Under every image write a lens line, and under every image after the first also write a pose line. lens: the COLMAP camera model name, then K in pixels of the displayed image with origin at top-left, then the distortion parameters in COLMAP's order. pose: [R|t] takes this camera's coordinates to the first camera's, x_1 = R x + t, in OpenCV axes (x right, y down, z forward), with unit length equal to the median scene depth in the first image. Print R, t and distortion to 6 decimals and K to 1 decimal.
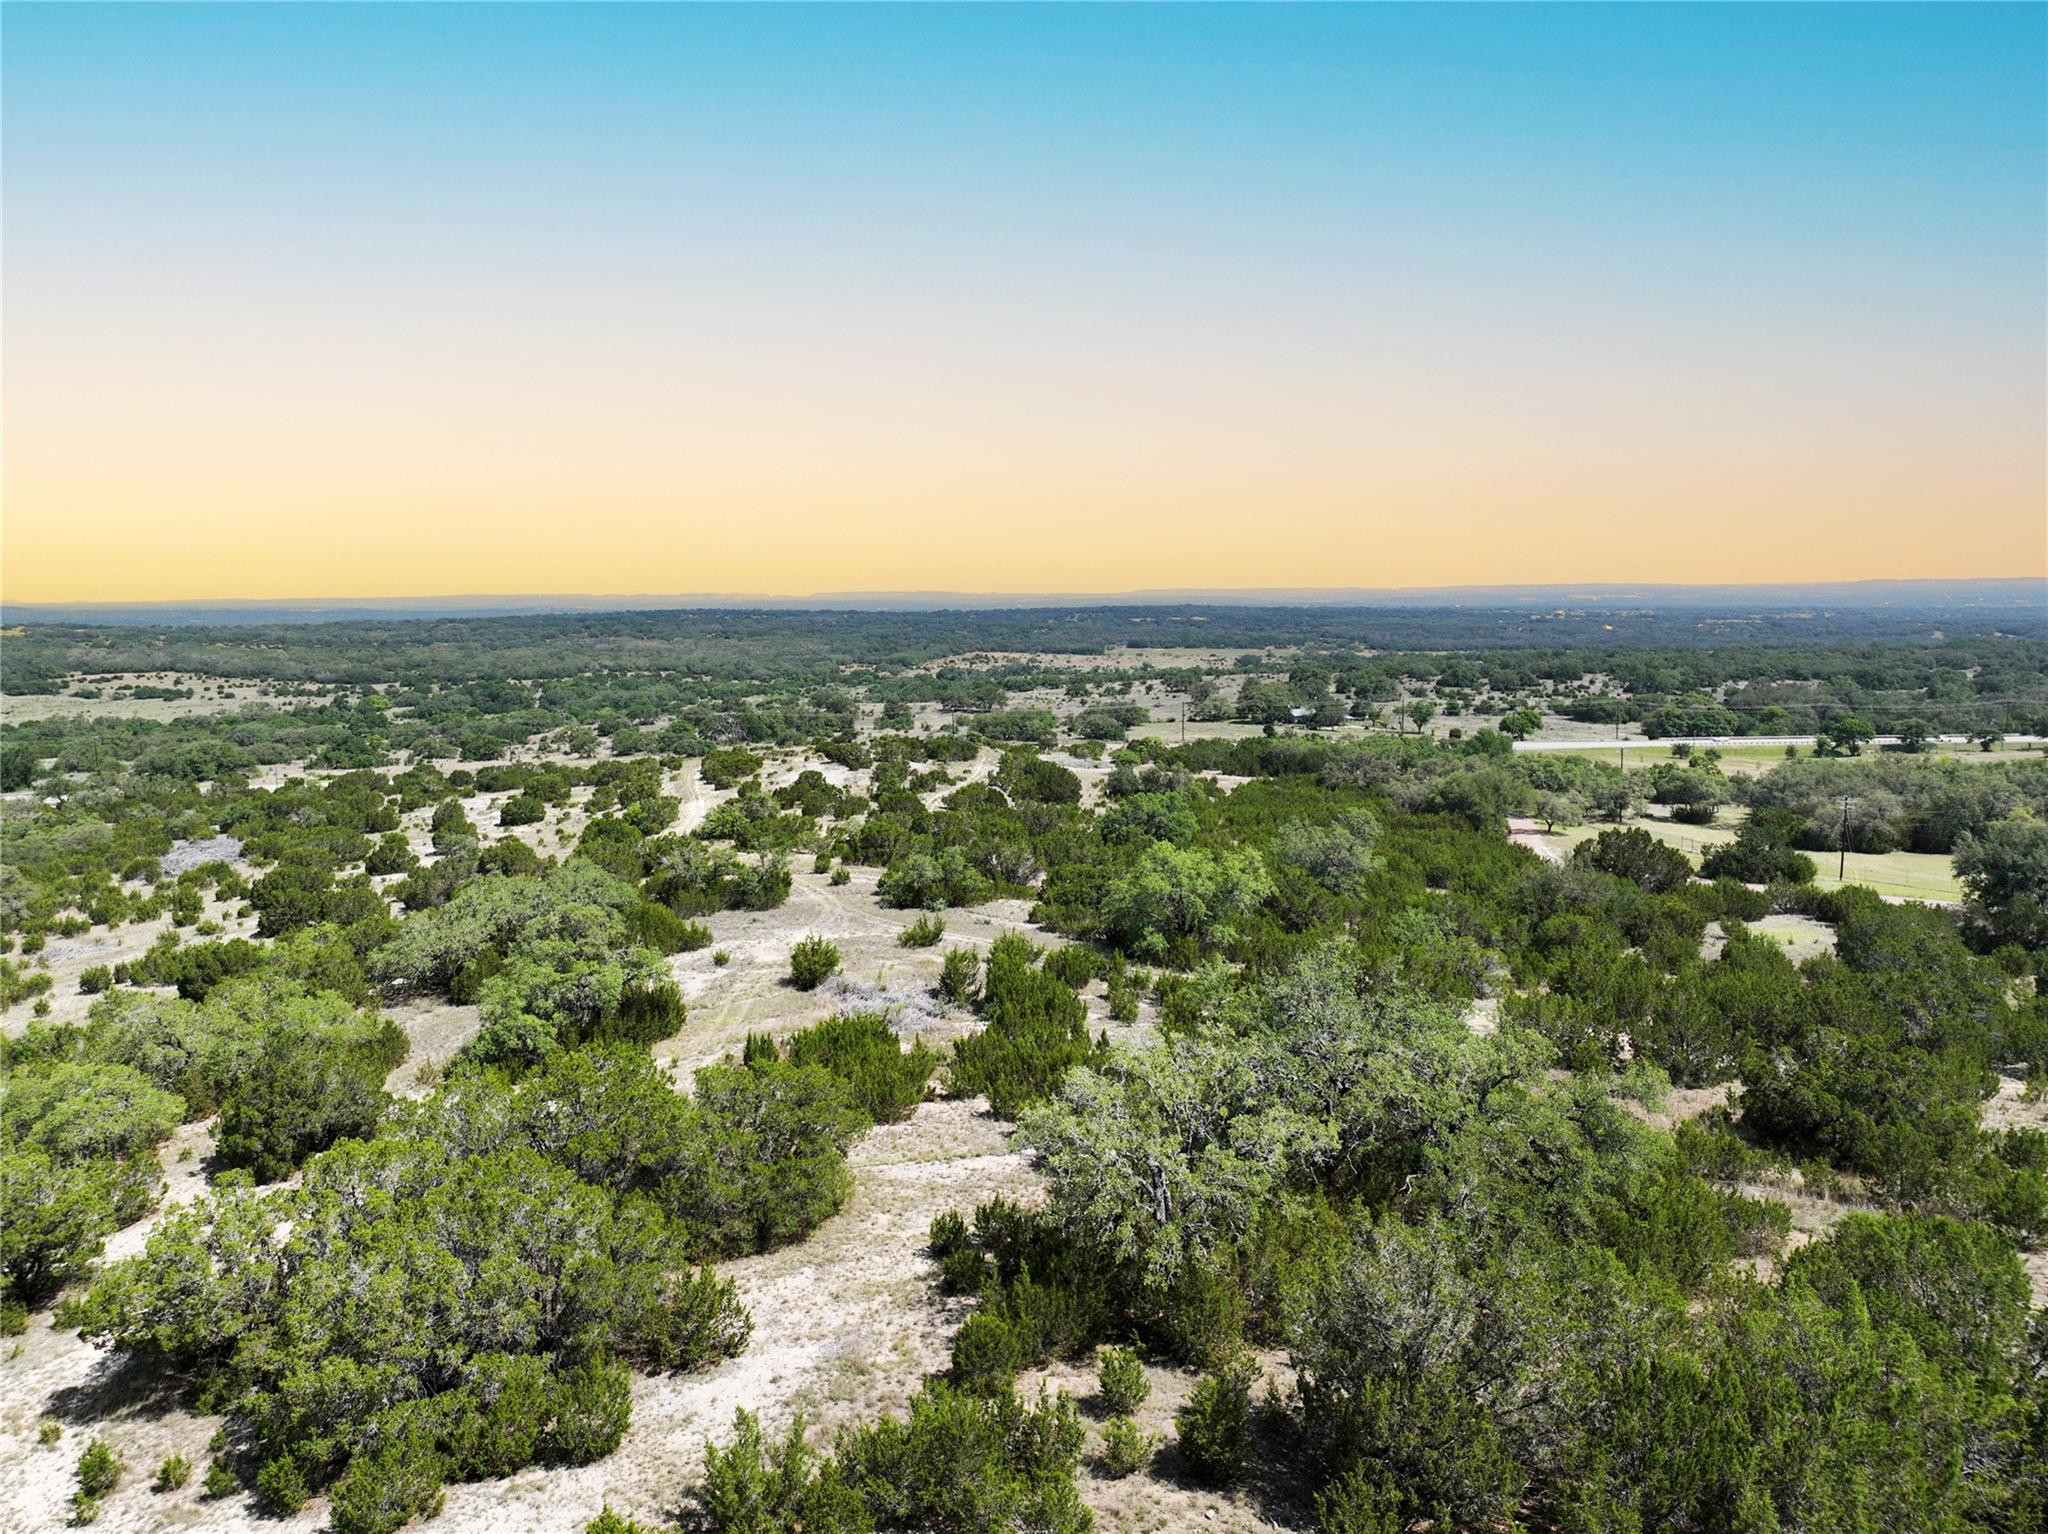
lens RADIAL K [[1443.6, 0, 1025.2], [0, 1443.6, 770.1], [0, 0, 1]] dist [0.002444, 0.016885]
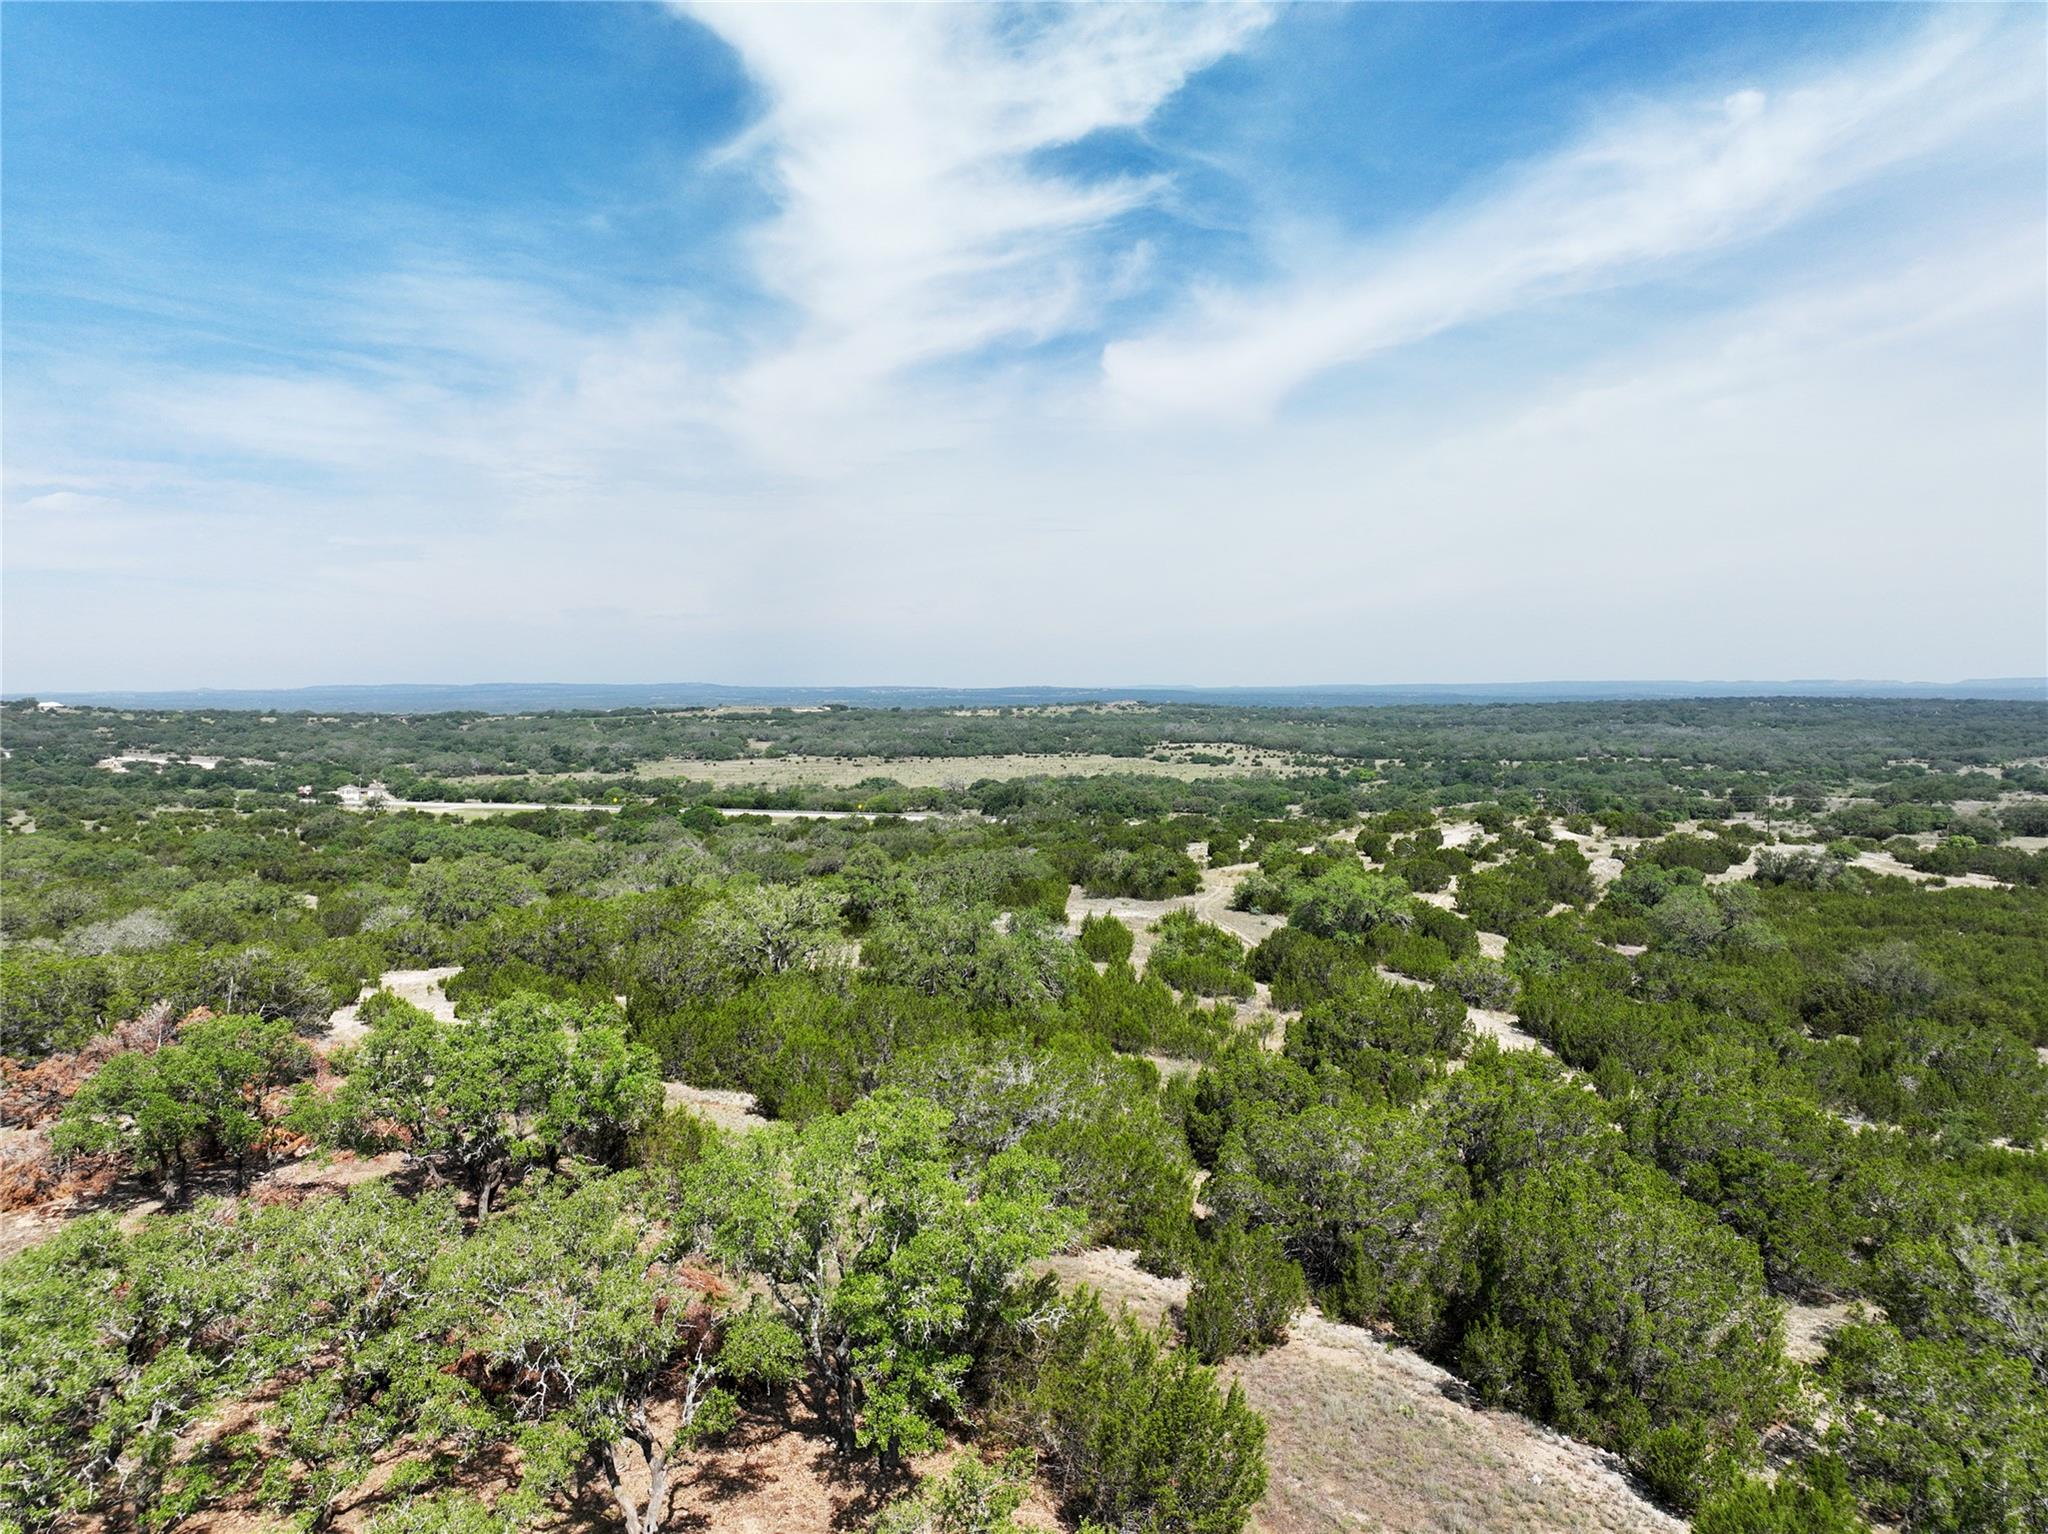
lens RADIAL K [[1443.6, 0, 1021.6], [0, 1443.6, 768.2], [0, 0, 1]] dist [0.002444, 0.016885]
pose [[0.748509, 0.042585, -0.661756, 0.087653], [-0.082557, 0.996156, -0.029276, 0.002973], [0.657966, 0.076545, 0.749147, -0.017818]]
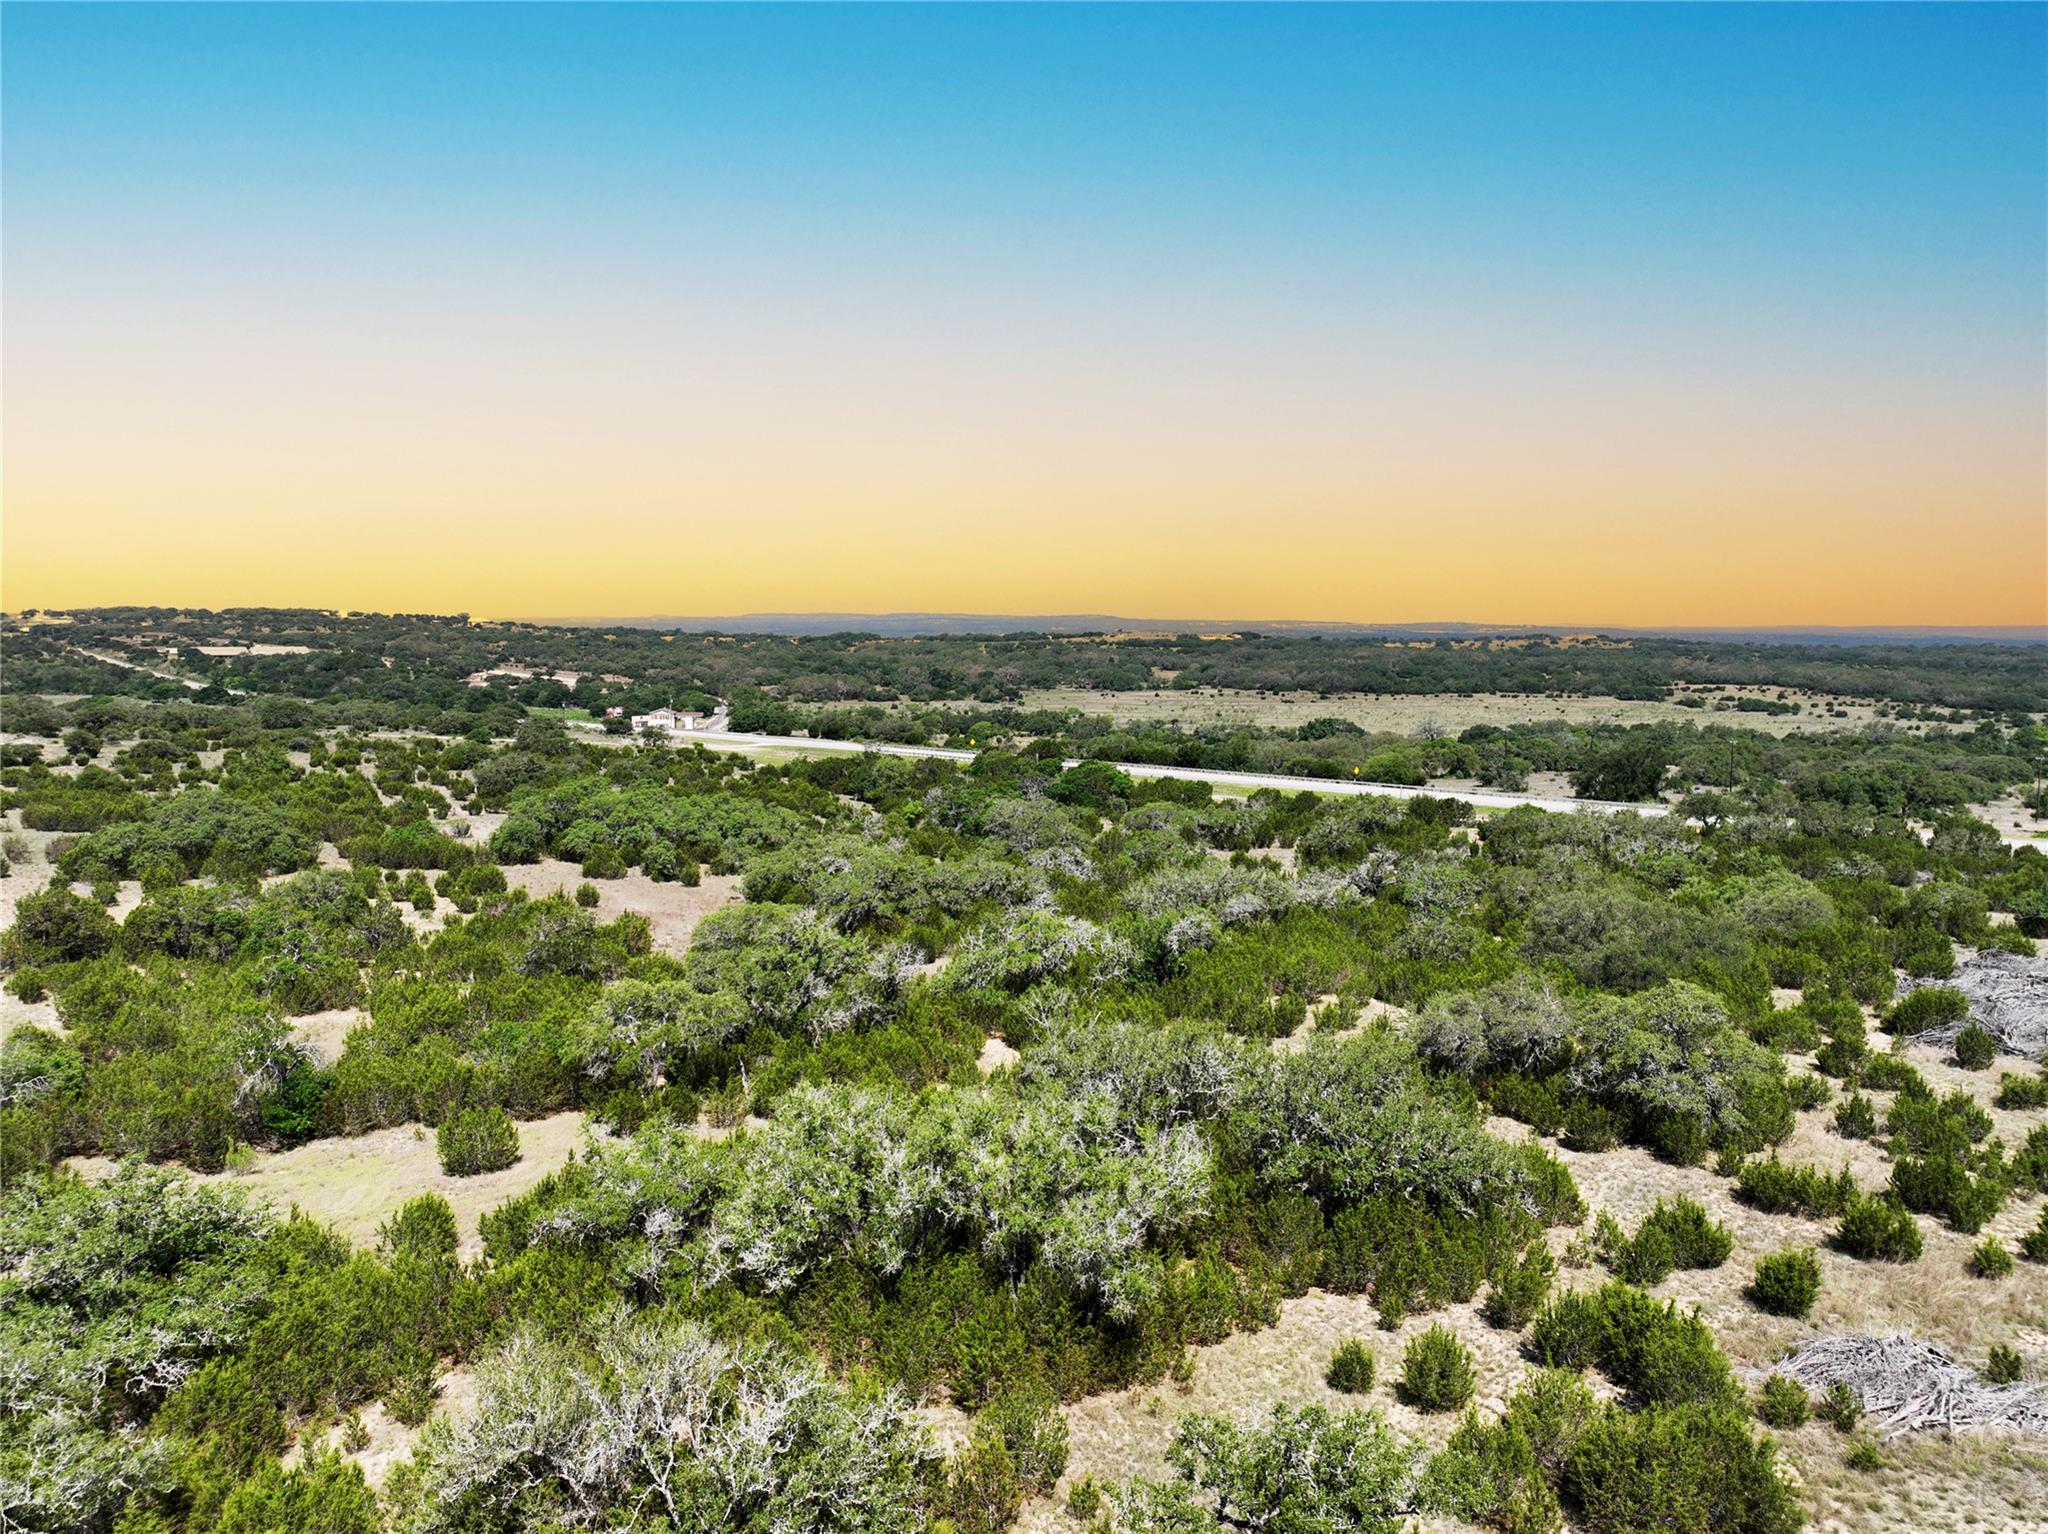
lens RADIAL K [[1443.6, 0, 1021.2], [0, 1443.6, 765.1], [0, 0, 1]] dist [0.002444, 0.016885]
pose [[0.542418, 0.096933, -0.834498, -0.083517], [-0.115381, 0.992504, 0.040290, 0.000873], [0.832148, 0.074431, 0.549536, 0.107017]]
